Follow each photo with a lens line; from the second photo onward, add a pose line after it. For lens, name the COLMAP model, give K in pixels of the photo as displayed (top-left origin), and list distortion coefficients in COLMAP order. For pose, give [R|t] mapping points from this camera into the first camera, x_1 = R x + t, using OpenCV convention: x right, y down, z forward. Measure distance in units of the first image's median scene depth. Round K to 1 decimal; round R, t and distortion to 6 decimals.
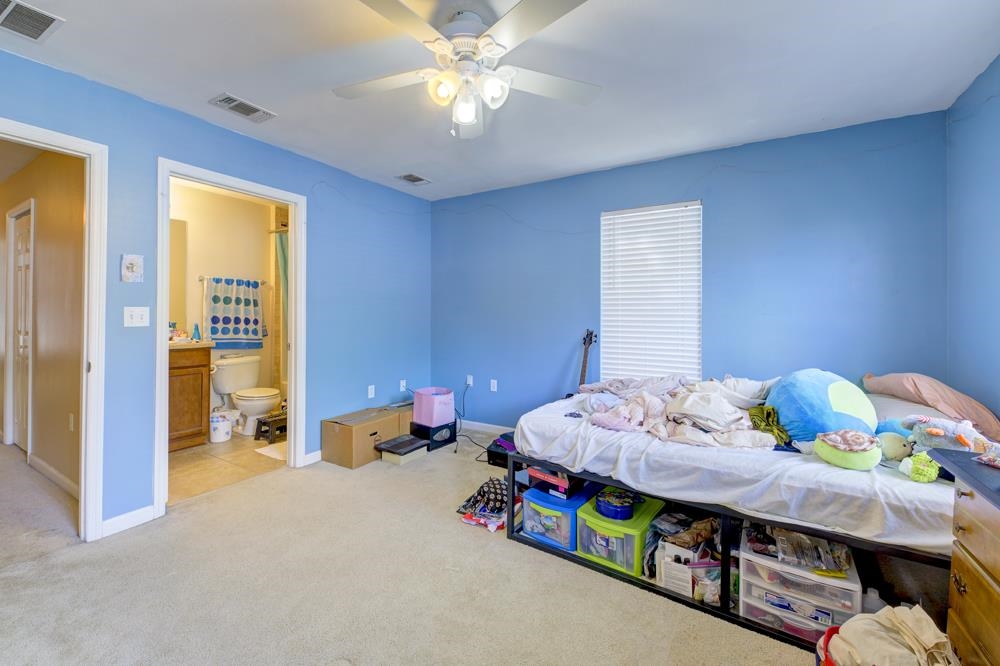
lens RADIAL K [[418.5, 0, 504.3], [0, 418.5, 308.3], [0, 0, 1]] dist [0.011237, -0.008384]
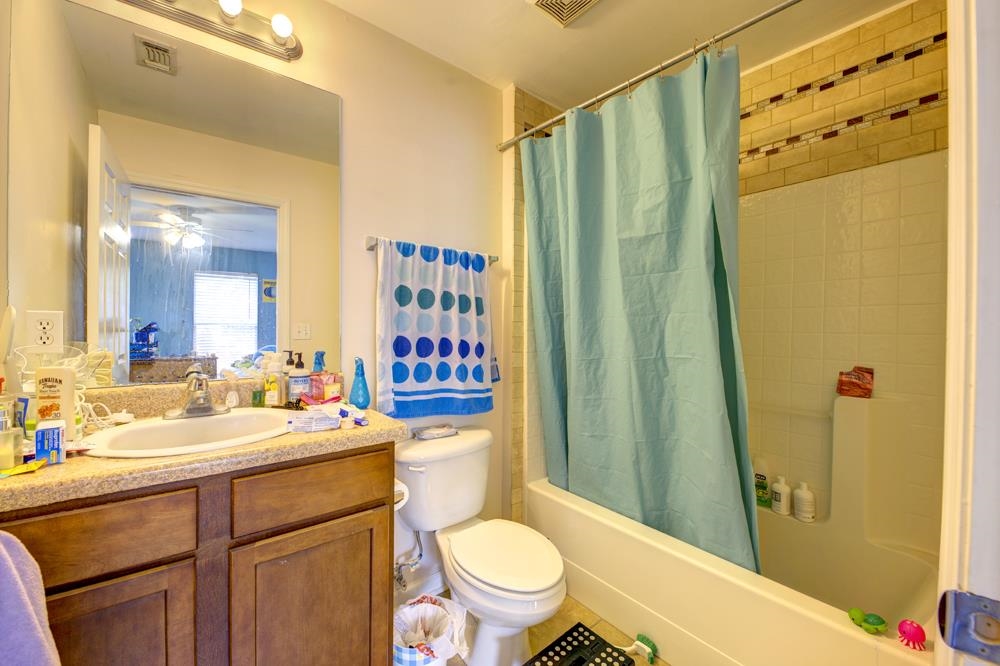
lens RADIAL K [[418.5, 0, 495.1], [0, 418.5, 327.2], [0, 0, 1]] dist [0.011237, -0.008384]
pose [[0.936954, 0.008610, -0.349348, -0.442382], [-0.002451, 0.999834, 0.018069, 0.001721], [0.349445, -0.016073, 0.936819, 0.624577]]
